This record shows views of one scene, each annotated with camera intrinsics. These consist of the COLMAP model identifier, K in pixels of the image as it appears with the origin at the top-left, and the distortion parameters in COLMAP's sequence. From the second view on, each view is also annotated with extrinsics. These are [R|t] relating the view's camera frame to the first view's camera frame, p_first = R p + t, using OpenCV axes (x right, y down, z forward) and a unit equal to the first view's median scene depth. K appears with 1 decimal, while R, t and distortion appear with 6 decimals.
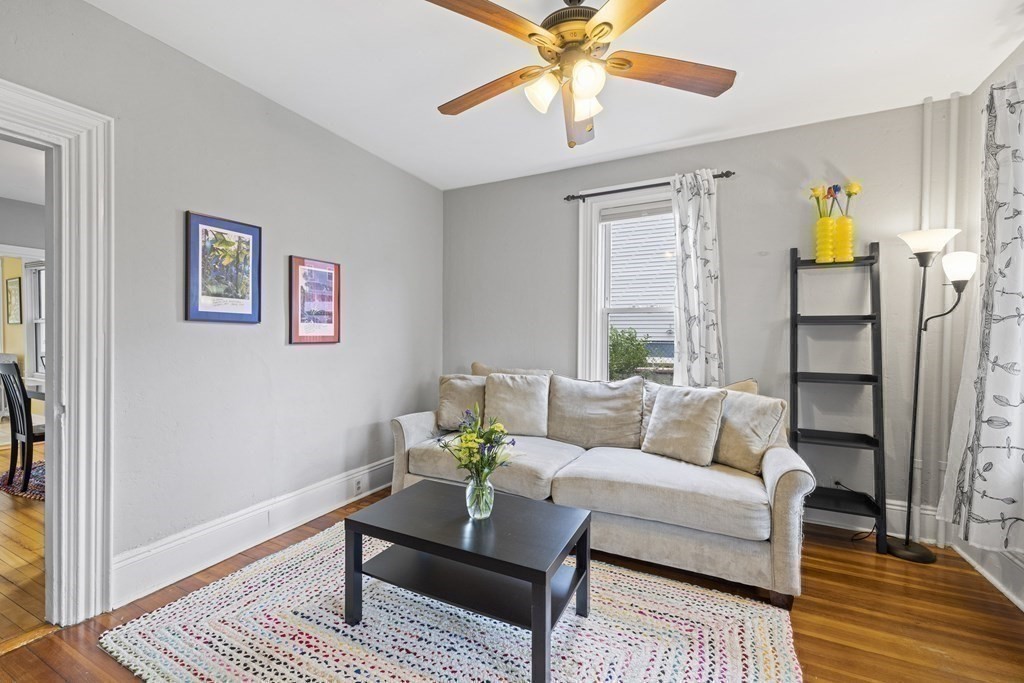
lens RADIAL K [[424.5, 0, 512.0], [0, 424.5, 341.5], [0, 0, 1]] dist [0.000130, 0.000017]
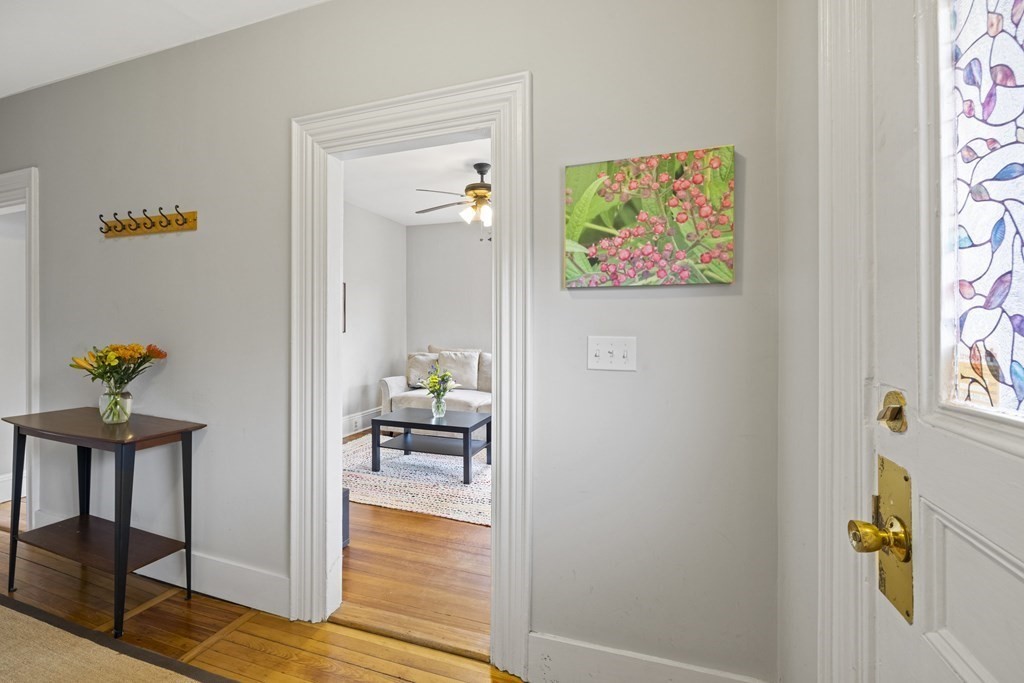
lens RADIAL K [[437.1, 0, 507.2], [0, 437.1, 334.9], [0, 0, 1]] dist [-0.000564, -0.000068]
pose [[0.993332, -0.007886, 0.115018, 0.006972], [0.006586, 0.999910, 0.011674, -0.003595], [-0.115100, -0.010838, 0.993295, -0.698881]]
